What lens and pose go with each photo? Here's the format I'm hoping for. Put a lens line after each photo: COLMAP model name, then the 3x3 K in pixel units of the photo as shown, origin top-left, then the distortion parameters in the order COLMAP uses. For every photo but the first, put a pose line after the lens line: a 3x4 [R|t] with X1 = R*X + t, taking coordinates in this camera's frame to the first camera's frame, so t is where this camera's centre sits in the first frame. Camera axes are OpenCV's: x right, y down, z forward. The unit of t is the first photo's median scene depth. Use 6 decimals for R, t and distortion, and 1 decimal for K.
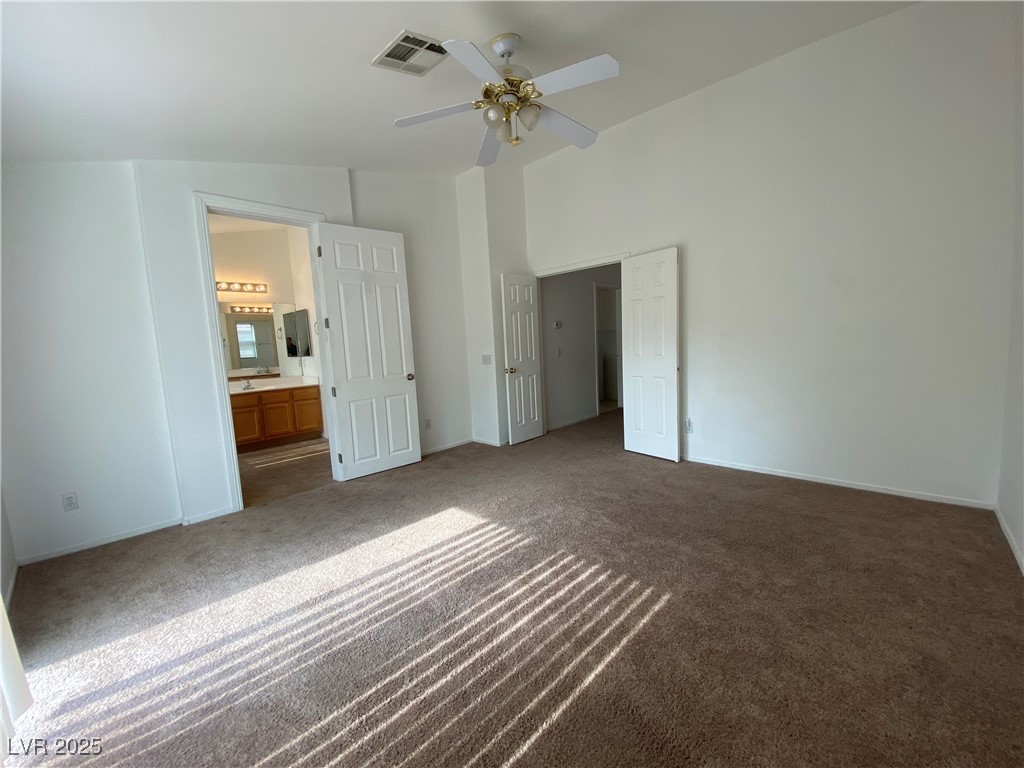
lens RADIAL K [[413.6, 0, 507.1], [0, 413.6, 384.3], [0, 0, 1]] dist [0.021115, -0.020340]
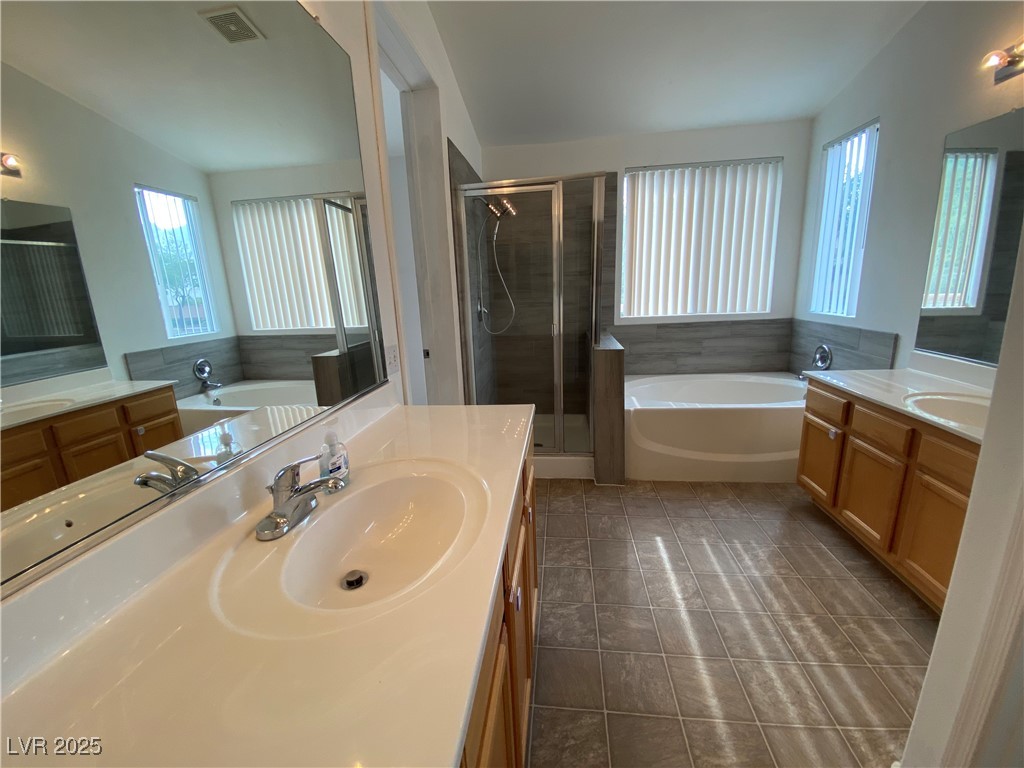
lens RADIAL K [[413.6, 0, 507.1], [0, 413.6, 384.3], [0, 0, 1]] dist [0.021115, -0.020340]
pose [[-0.802395, 0.218849, -0.555218, -0.146370], [0.020662, 0.939965, 0.340644, -0.076117], [0.596435, 0.261859, -0.758745, 0.725406]]
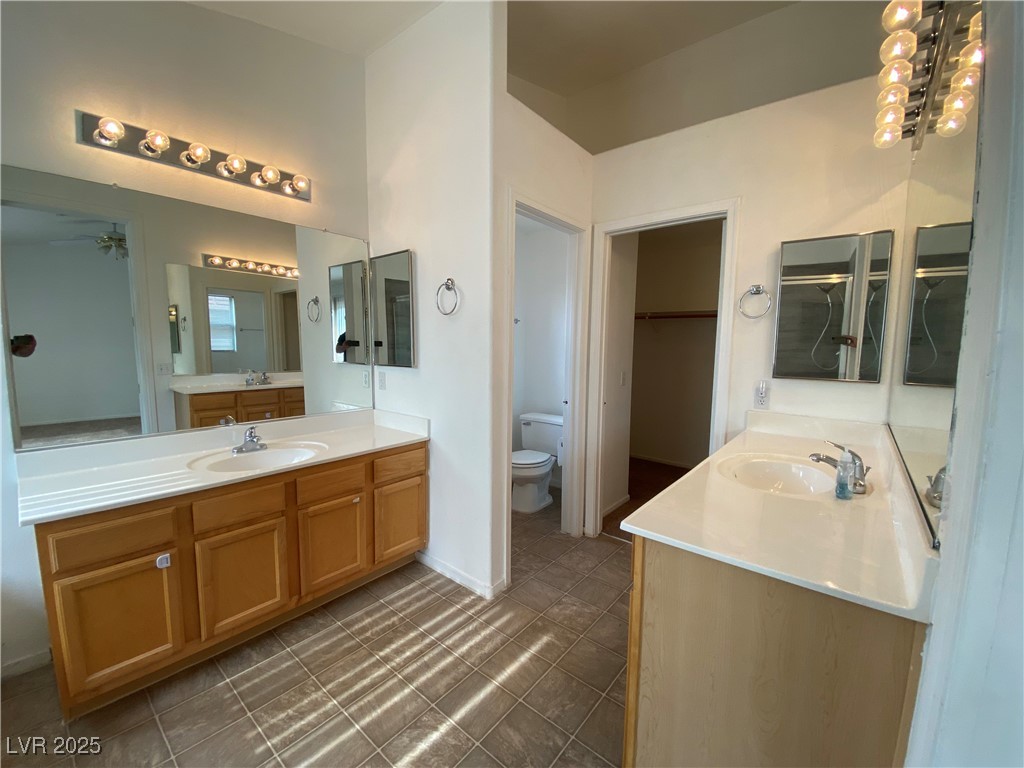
lens RADIAL K [[413.6, 0, 507.1], [0, 413.6, 384.3], [0, 0, 1]] dist [0.021115, -0.020340]
pose [[0.995996, 0.056589, 0.069211, -0.312755], [-0.055999, 0.998376, -0.010440, -0.040150], [-0.069690, 0.006523, 0.997547, 0.455127]]
